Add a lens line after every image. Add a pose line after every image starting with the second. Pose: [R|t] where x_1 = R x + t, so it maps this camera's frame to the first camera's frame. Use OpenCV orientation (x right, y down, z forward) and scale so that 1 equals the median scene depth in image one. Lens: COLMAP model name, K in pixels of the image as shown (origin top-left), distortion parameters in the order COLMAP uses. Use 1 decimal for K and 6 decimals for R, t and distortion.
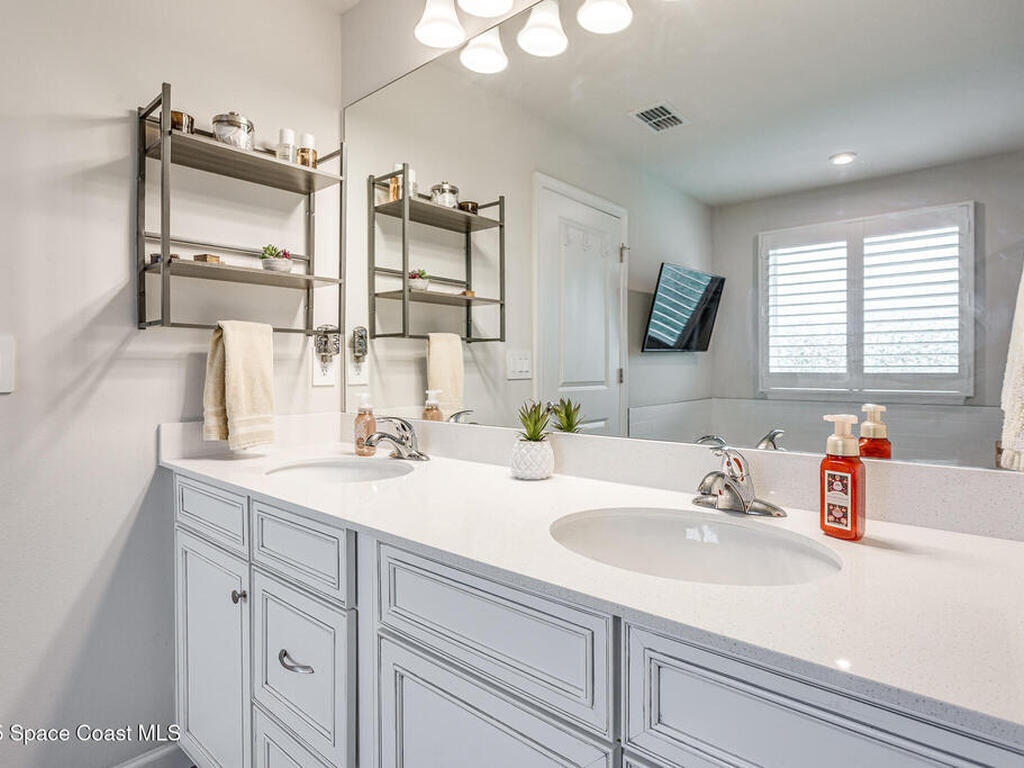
lens RADIAL K [[552.4, 0, 513.1], [0, 552.4, 376.4], [0, 0, 1]] dist [0.008696, 0.001324]
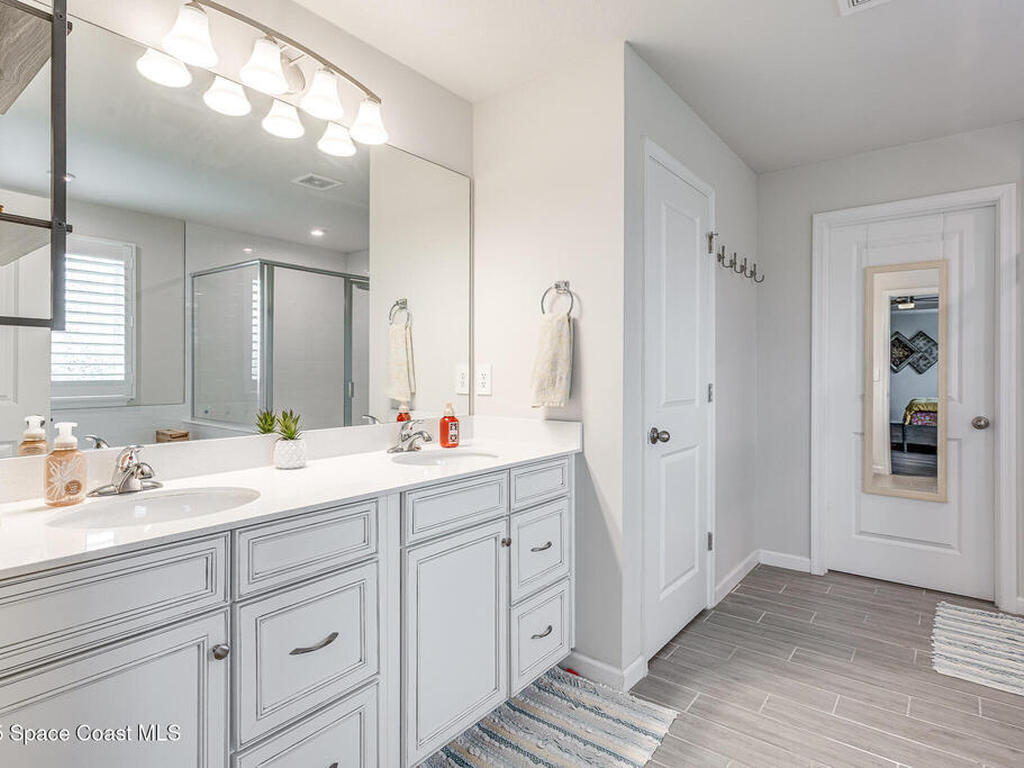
lens RADIAL K [[552.4, 0, 513.4], [0, 552.4, 379.3], [0, 0, 1]] dist [0.008696, 0.001324]
pose [[-0.043375, -0.006625, 0.999037, -0.462876], [0.009851, 0.999927, 0.007059, -0.008617], [-0.999010, 0.010147, -0.043306, 0.196757]]
